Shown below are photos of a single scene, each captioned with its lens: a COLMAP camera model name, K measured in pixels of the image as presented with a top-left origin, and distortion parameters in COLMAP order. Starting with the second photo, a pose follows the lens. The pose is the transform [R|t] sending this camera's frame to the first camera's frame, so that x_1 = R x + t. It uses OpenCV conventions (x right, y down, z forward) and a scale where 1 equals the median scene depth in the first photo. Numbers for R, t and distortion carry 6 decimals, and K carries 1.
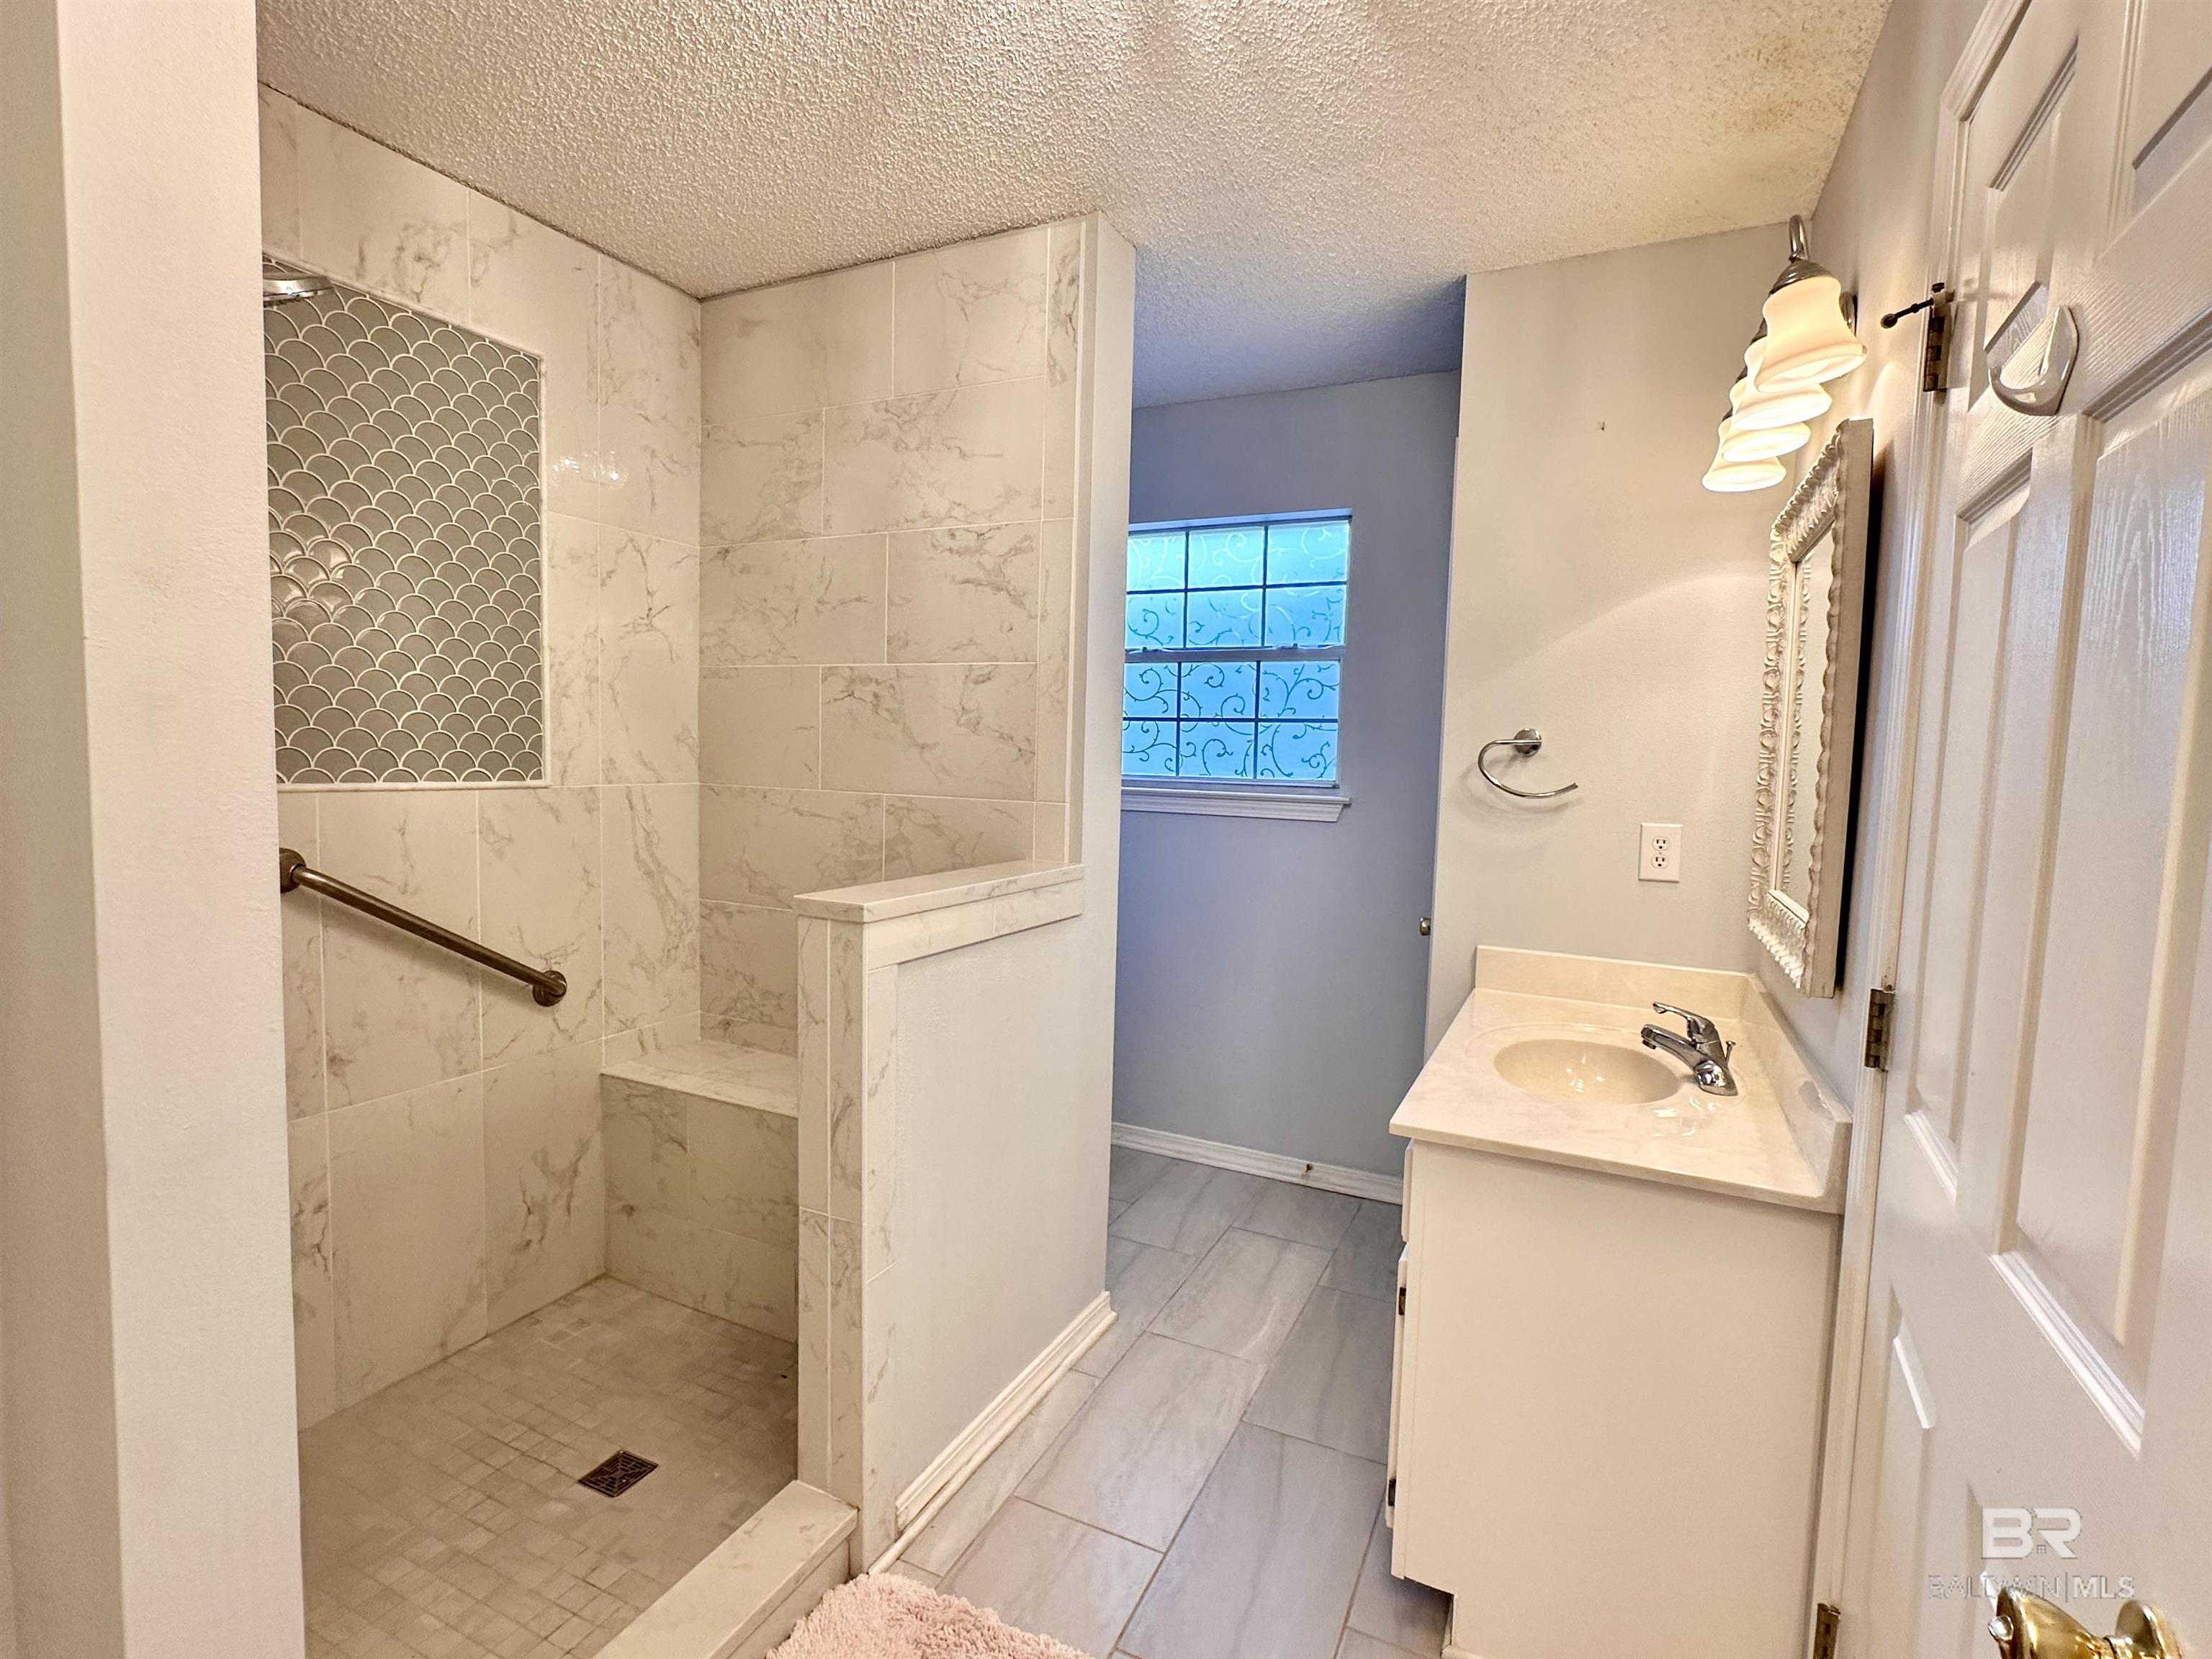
lens RADIAL K [[1056.1, 0, 1098.5], [0, 1056.1, 830.2], [0, 0, 1]] dist [-0.003239, 0.001238]
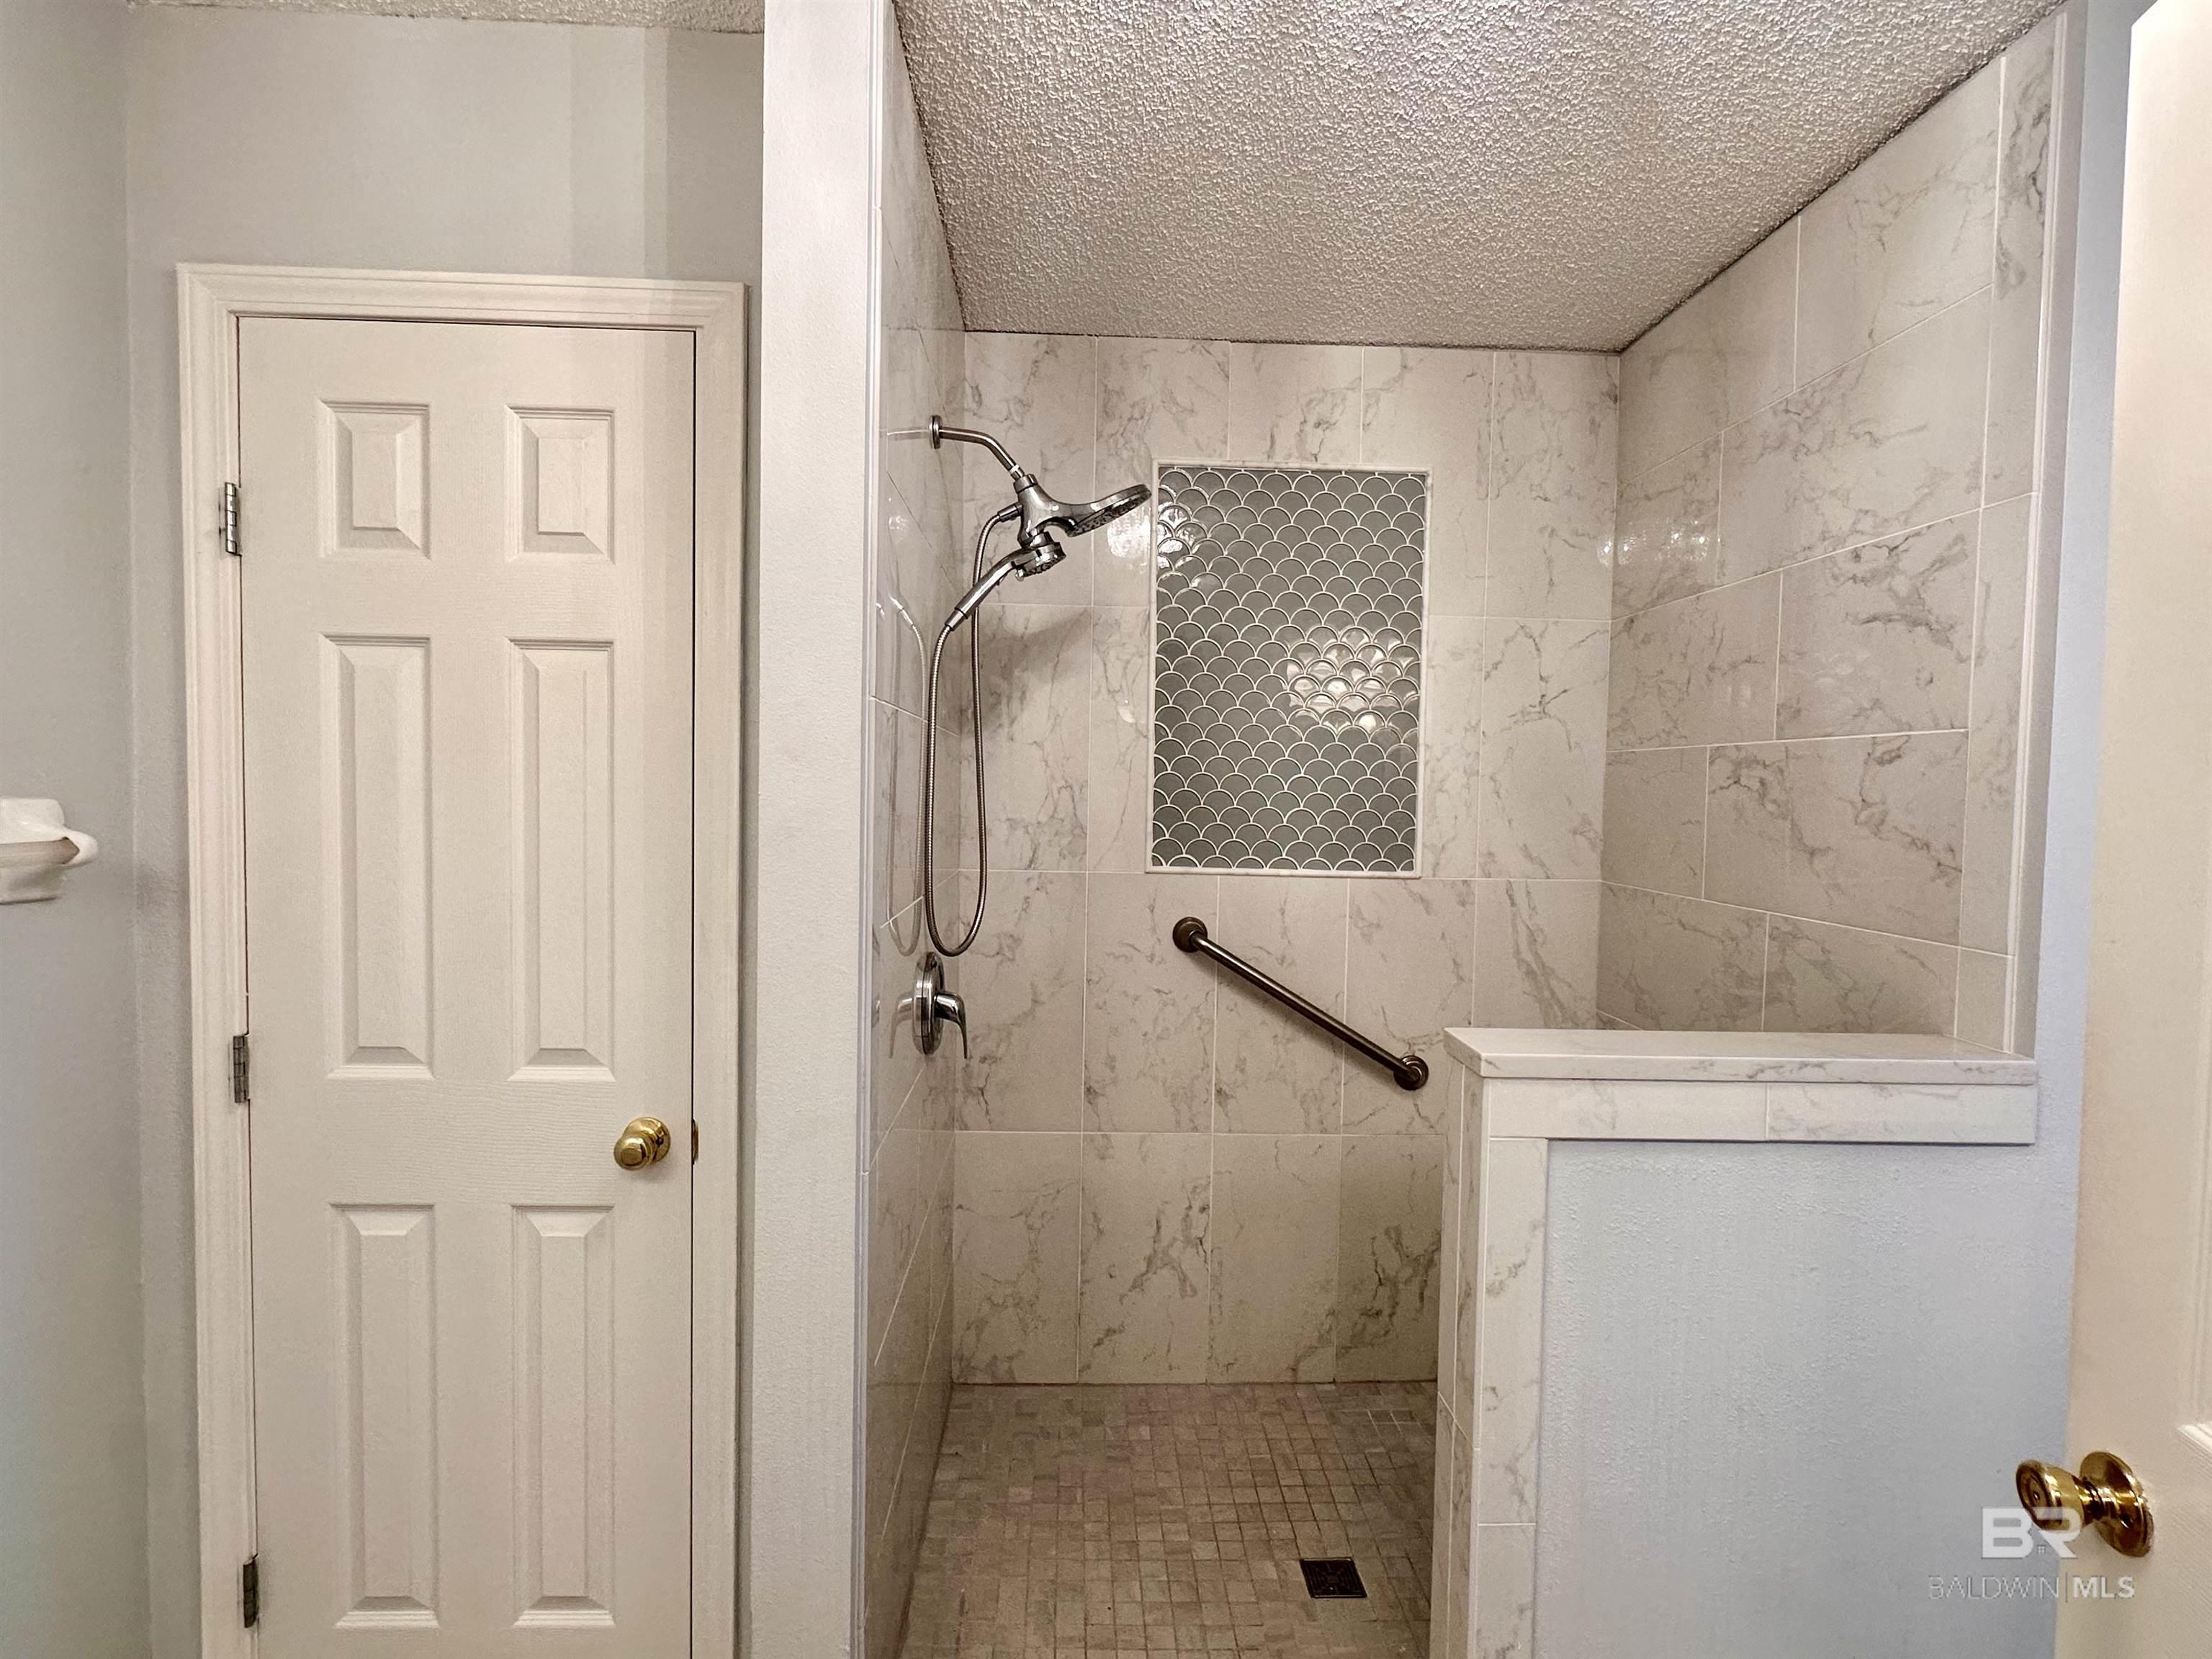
lens RADIAL K [[1056.1, 0, 1102.2], [0, 1056.1, 827.9], [0, 0, 1]] dist [-0.003239, 0.001238]
pose [[0.473028, 0.015731, -0.880907, 0.249302], [-0.073629, 0.997049, -0.021733, -0.045585], [0.877965, 0.075141, 0.472791, 0.235383]]
